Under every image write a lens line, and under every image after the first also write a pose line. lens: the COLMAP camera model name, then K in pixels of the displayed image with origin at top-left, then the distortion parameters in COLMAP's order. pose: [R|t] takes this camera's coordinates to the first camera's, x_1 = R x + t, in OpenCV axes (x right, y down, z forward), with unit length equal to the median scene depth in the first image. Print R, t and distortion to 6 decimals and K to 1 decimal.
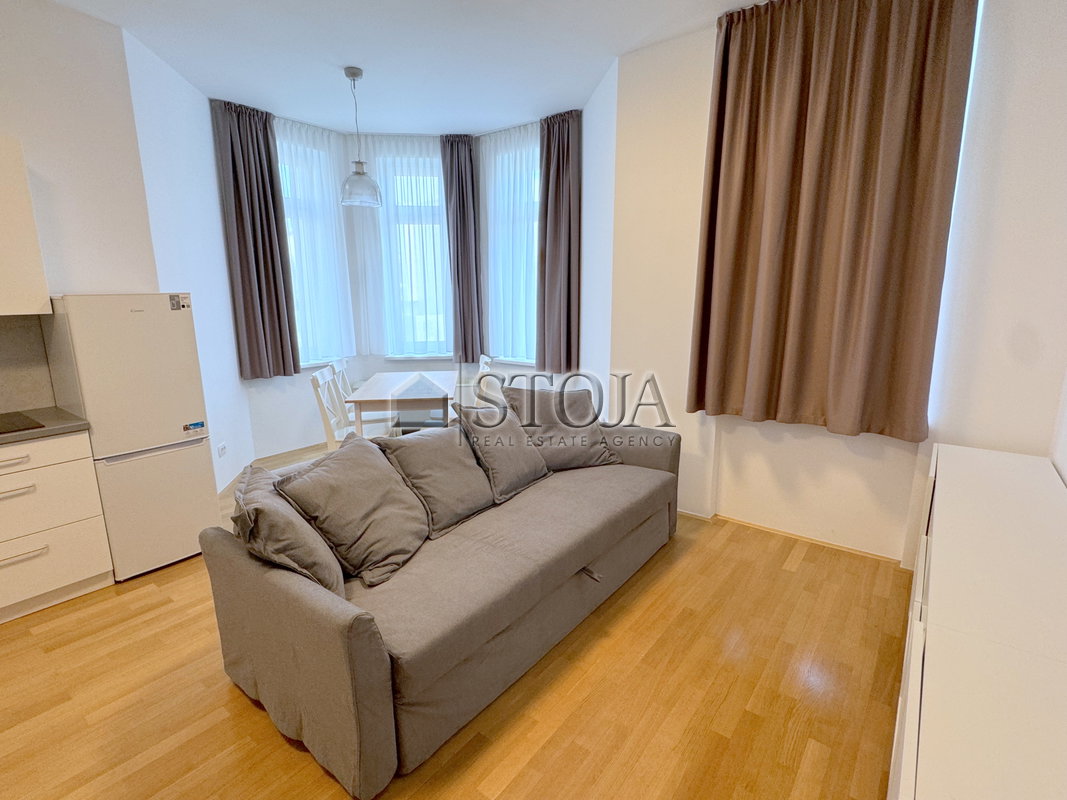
lens RADIAL K [[544.3, 0, 533.5], [0, 544.3, 400.0], [0, 0, 1]] dist [-0.000745, -0.000010]
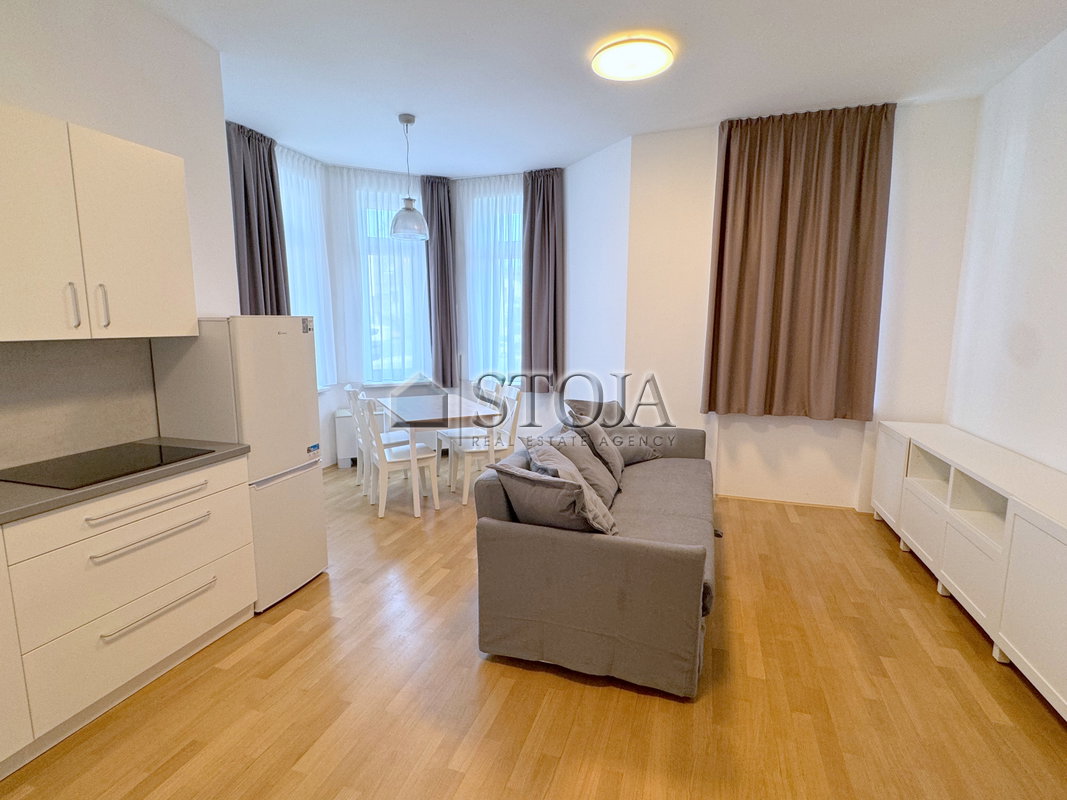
lens RADIAL K [[544.3, 0, 533.5], [0, 544.3, 400.0], [0, 0, 1]] dist [-0.000745, -0.000010]
pose [[0.942412, -0.040242, 0.332026, -0.519326], [0.060128, 0.996946, -0.049835, 0.030527], [-0.329006, 0.066929, 0.941953, -0.076725]]
